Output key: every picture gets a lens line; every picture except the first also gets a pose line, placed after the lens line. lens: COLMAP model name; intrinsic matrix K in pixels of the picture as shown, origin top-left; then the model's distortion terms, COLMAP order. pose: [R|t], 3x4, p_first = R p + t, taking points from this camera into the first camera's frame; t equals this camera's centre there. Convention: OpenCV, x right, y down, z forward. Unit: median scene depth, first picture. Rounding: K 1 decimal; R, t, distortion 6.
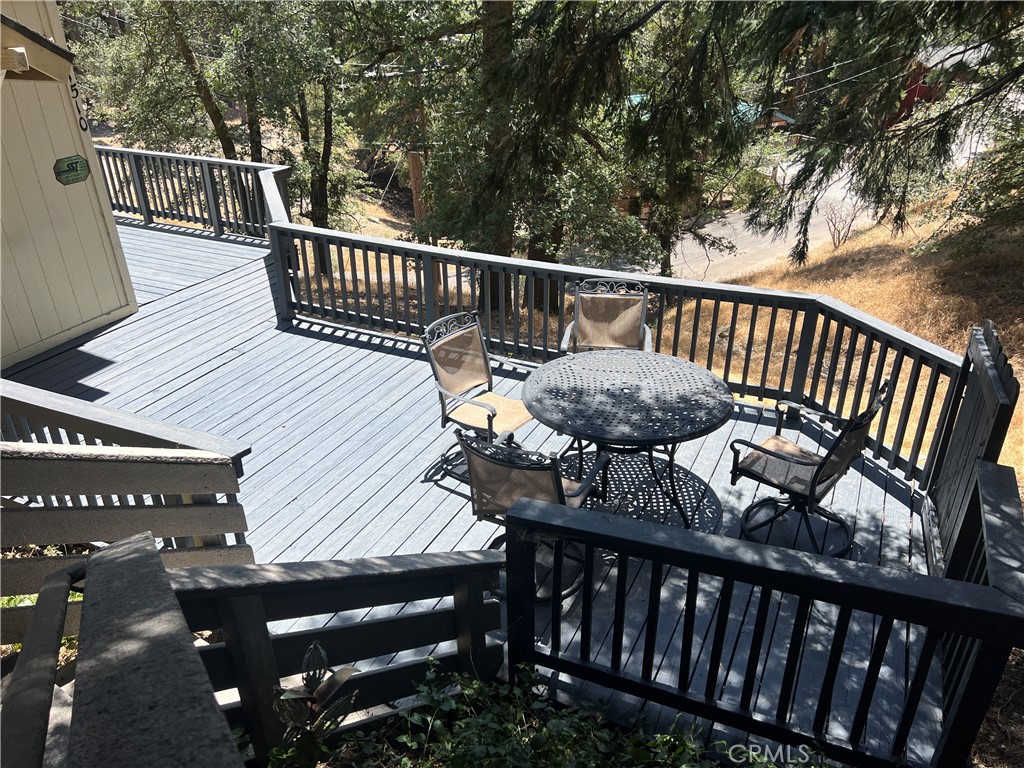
lens RADIAL K [[774.3, 0, 512.0], [0, 774.3, 384.0], [0, 0, 1]] dist [0.006327, 0.001836]
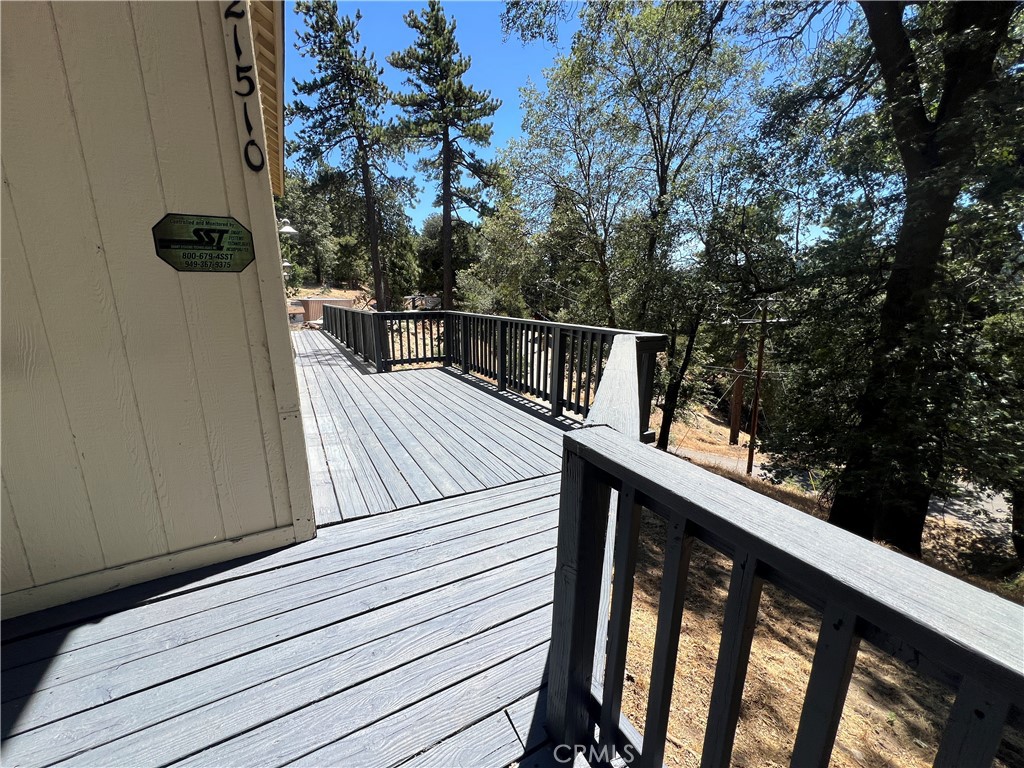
lens RADIAL K [[407.9, 0, 509.1], [0, 407.9, 384.5], [0, 0, 1]] dist [0.000064, -0.000026]
pose [[0.809978, 0.136110, -0.570447, -0.059539], [-0.276947, 0.946177, -0.167478, -0.045795], [0.516949, 0.293637, 0.804078, 0.206919]]
